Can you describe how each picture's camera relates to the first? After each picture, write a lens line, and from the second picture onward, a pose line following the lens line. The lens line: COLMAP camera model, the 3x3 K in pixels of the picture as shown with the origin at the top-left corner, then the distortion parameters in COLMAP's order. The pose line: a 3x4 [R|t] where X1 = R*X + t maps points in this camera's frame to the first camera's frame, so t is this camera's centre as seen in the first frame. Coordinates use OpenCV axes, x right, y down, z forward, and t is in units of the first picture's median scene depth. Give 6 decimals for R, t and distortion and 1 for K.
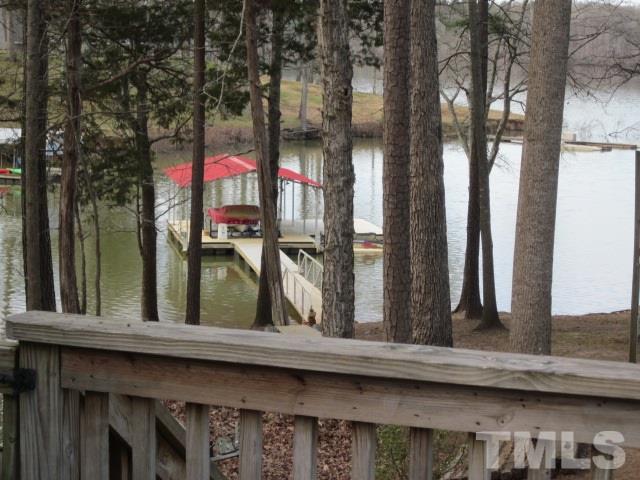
lens RADIAL K [[532.2, 0, 320.0], [0, 532.2, 240.0], [0, 0, 1]] dist [-0.013225, -0.005051]
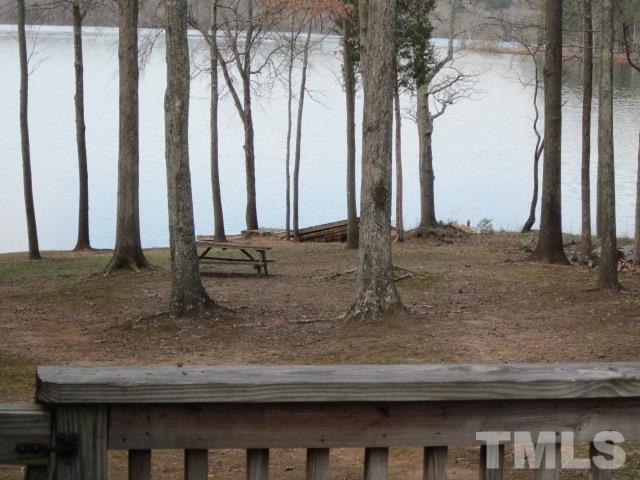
lens RADIAL K [[532.2, 0, 320.0], [0, 532.2, 240.0], [0, 0, 1]] dist [-0.013225, -0.005051]
pose [[0.980435, -0.051568, 0.189969, -0.344219], [0.060046, 0.997428, -0.039143, -0.029843], [-0.187462, 0.049784, 0.981009, 0.022893]]
